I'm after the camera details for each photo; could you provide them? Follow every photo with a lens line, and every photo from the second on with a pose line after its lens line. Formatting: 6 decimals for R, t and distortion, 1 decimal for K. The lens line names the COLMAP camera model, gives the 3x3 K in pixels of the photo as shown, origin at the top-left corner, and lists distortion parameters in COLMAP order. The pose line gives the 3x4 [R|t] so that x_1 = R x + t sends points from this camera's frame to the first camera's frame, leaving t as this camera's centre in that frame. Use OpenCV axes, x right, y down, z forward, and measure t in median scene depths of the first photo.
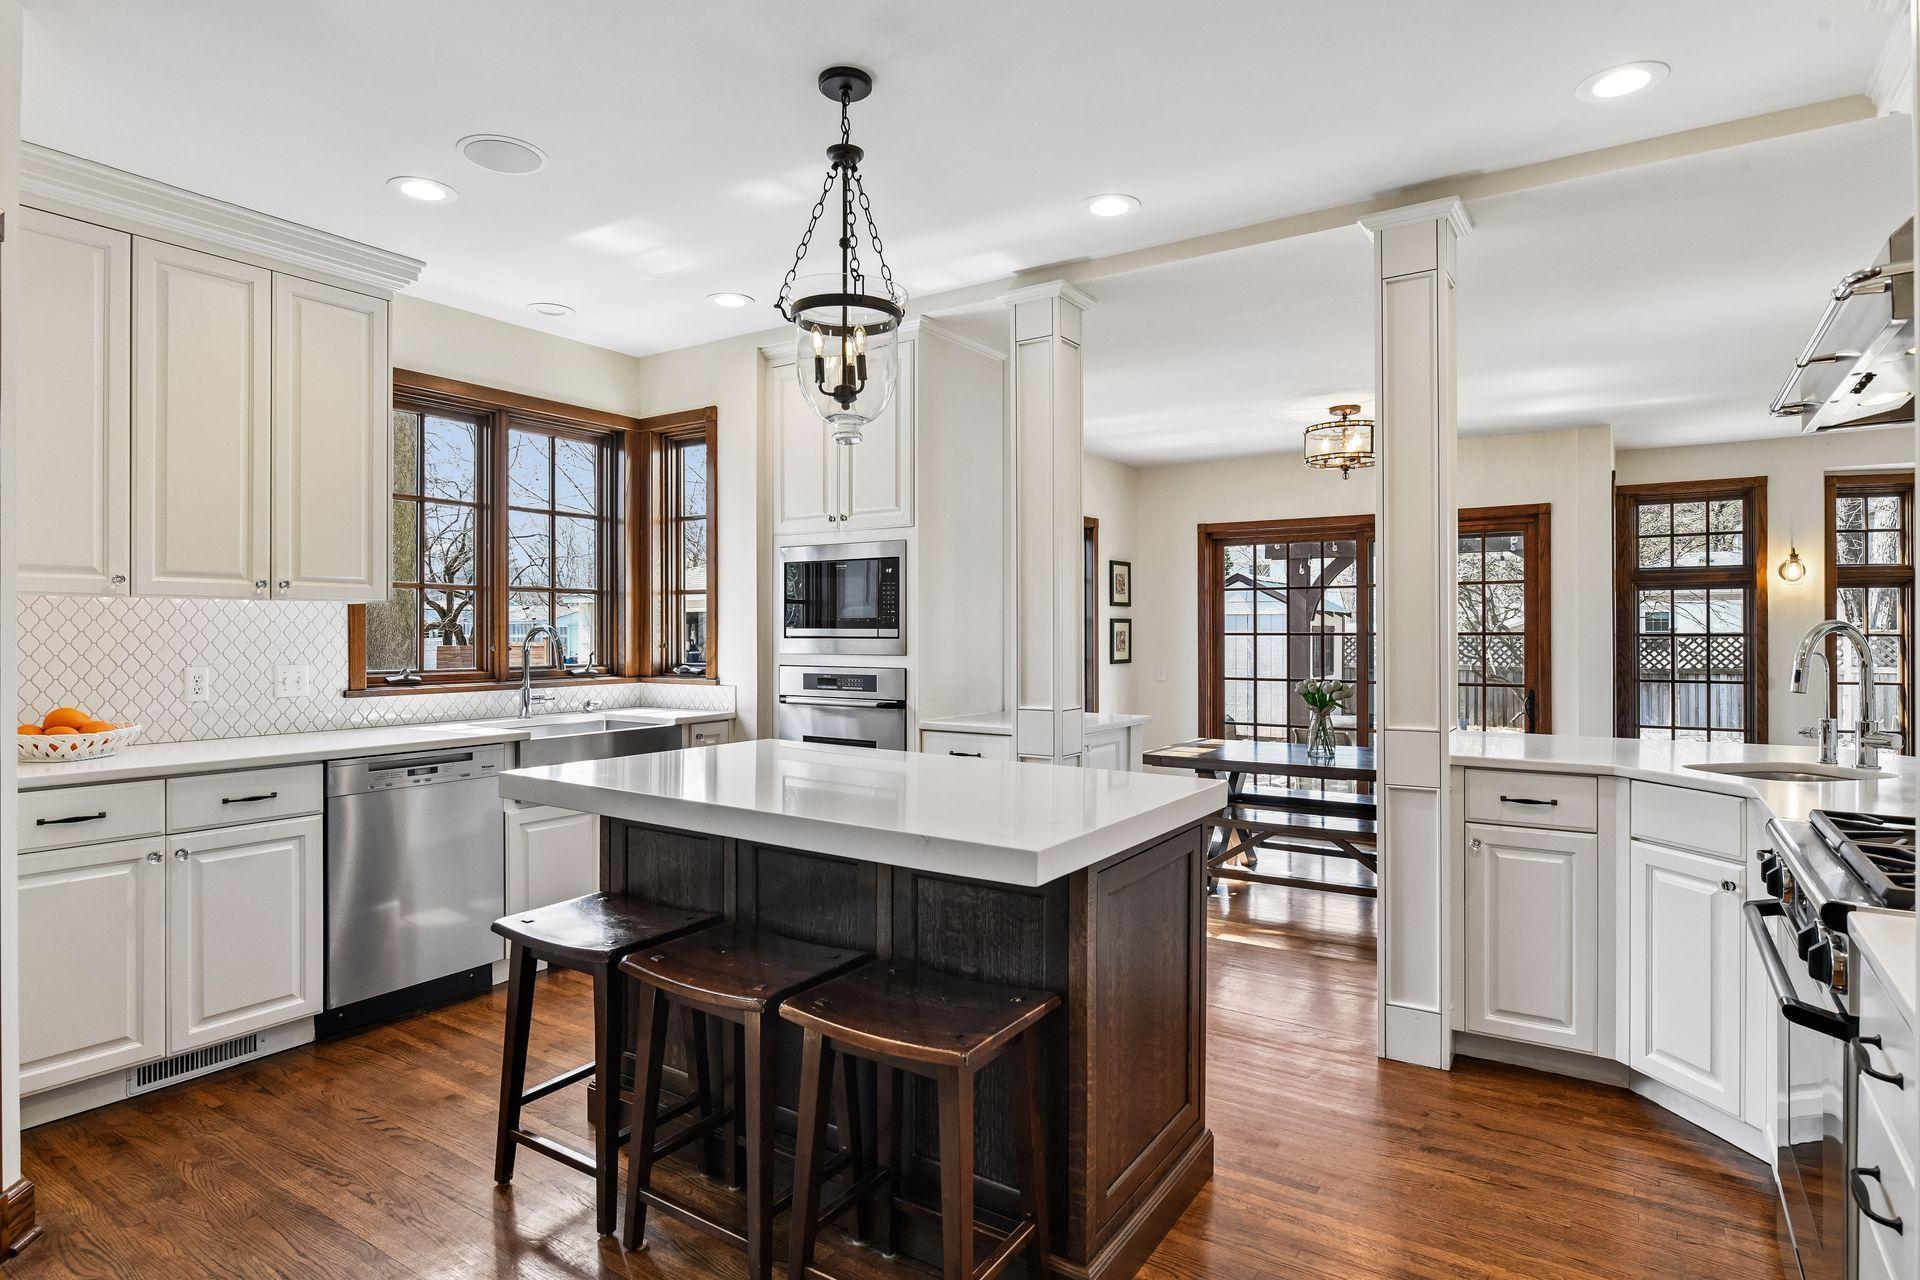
lens RADIAL K [[1021.2, 0, 960.2], [0, 1021.2, 635.6], [0, 0, 1]] dist [-0.000384, -0.000208]
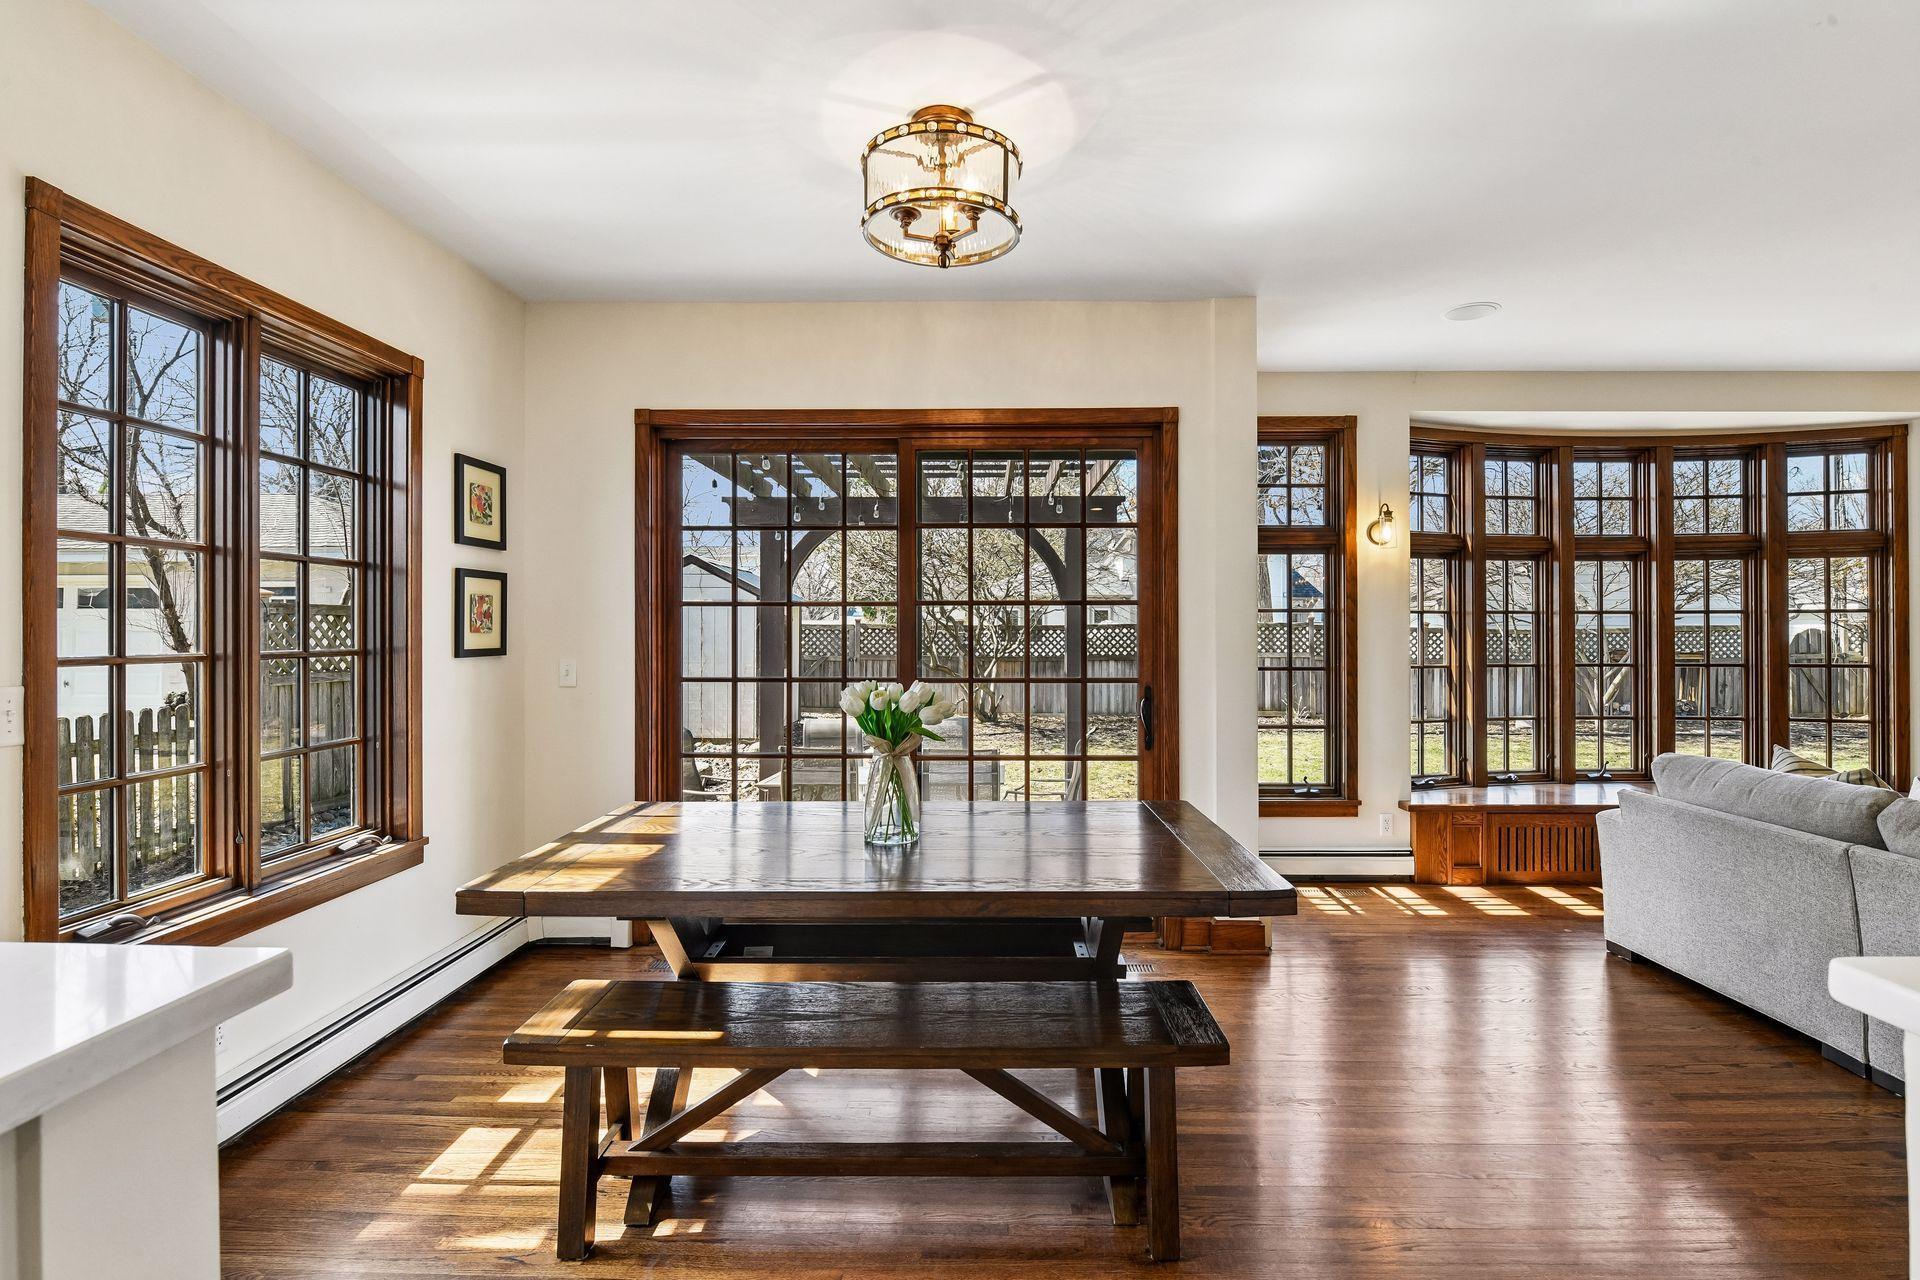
lens RADIAL K [[879.2, 0, 959.6], [0, 879.2, 630.0], [0, 0, 1]] dist [0.000153, 0.000163]
pose [[0.843281, 0.001265, 0.537472, 0.124114], [-0.000861, 0.999999, -0.001002, 0.014330], [-0.537473, 0.000382, 0.843281, 0.498903]]
